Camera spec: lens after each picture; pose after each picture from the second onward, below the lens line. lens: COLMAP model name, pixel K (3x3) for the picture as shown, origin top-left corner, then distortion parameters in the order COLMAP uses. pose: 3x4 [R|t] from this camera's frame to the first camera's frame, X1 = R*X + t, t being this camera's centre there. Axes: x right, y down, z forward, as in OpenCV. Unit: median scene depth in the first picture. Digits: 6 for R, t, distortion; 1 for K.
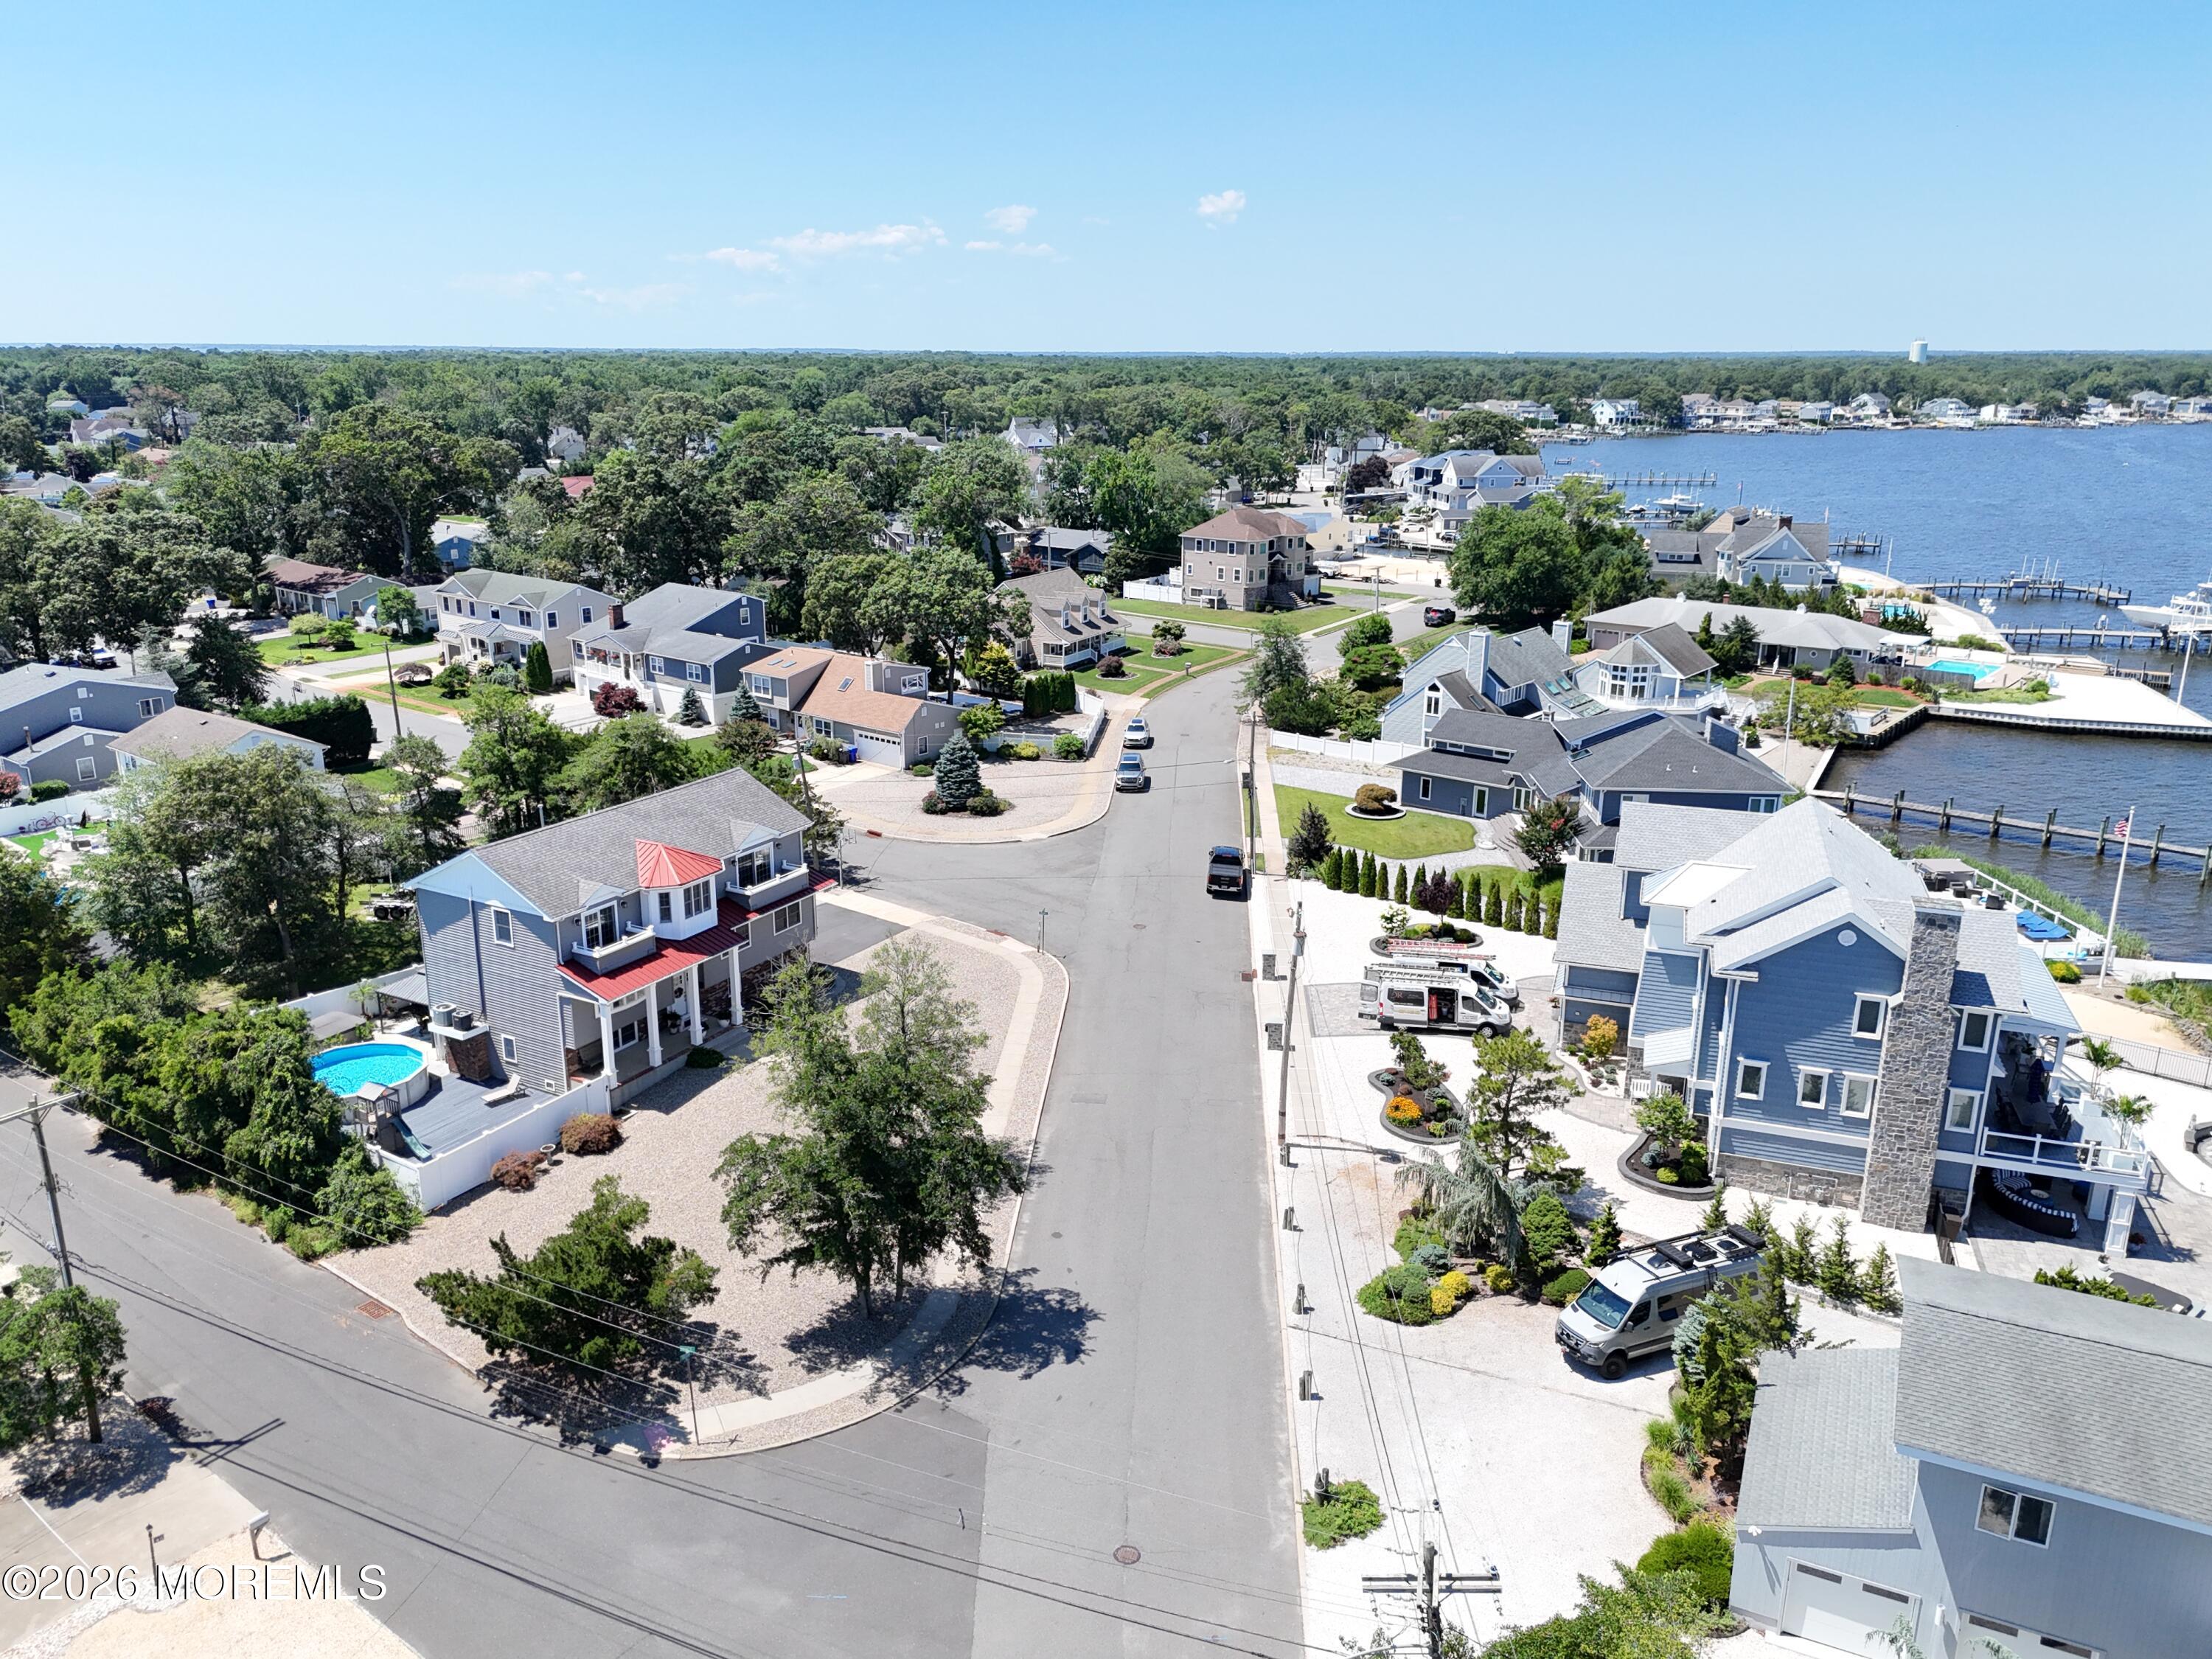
lens RADIAL K [[1634.4, 0, 1137.7], [0, 1634.4, 822.8], [0, 0, 1]] dist [0.057780, -0.089479]
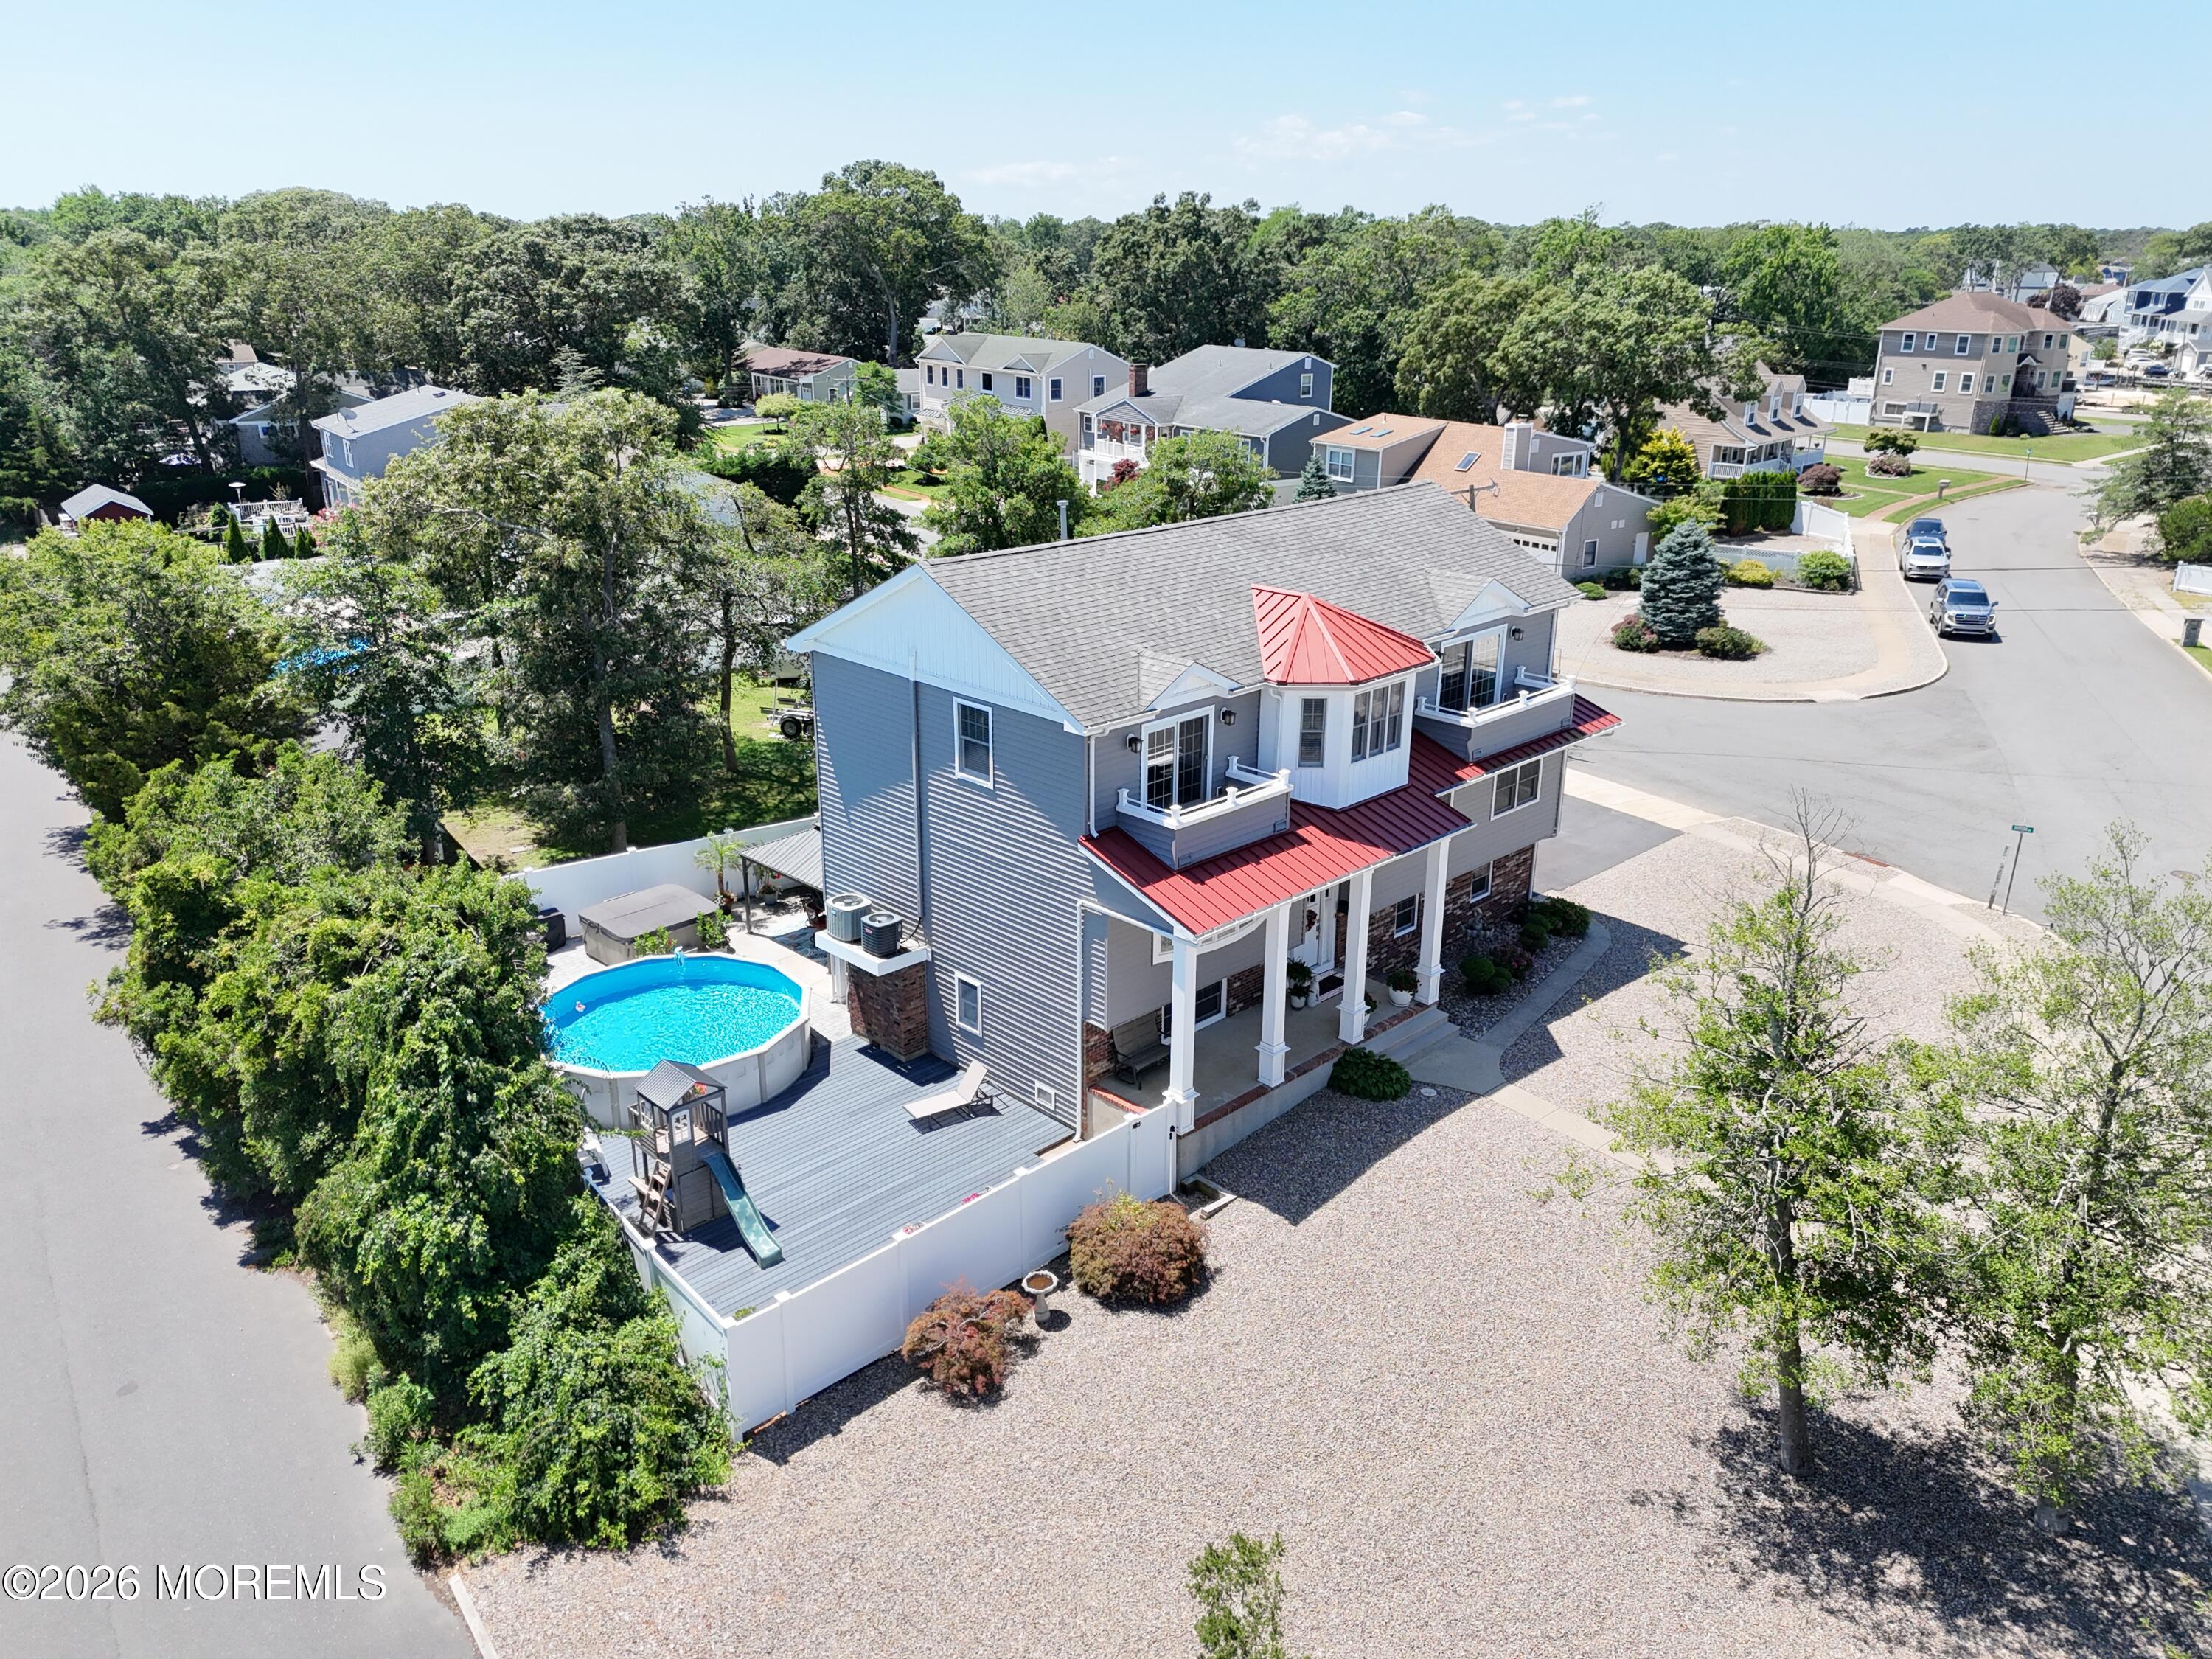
lens RADIAL K [[1636.4, 0, 1106.0], [0, 1636.4, 829.5], [0, 0, 1]] dist [0.062152, -0.067146]
pose [[0.956284, 0.094289, -0.276821, -0.216262], [-0.077309, 0.994429, 0.071649, 0.050200], [0.282035, -0.047116, 0.958247, 0.557413]]
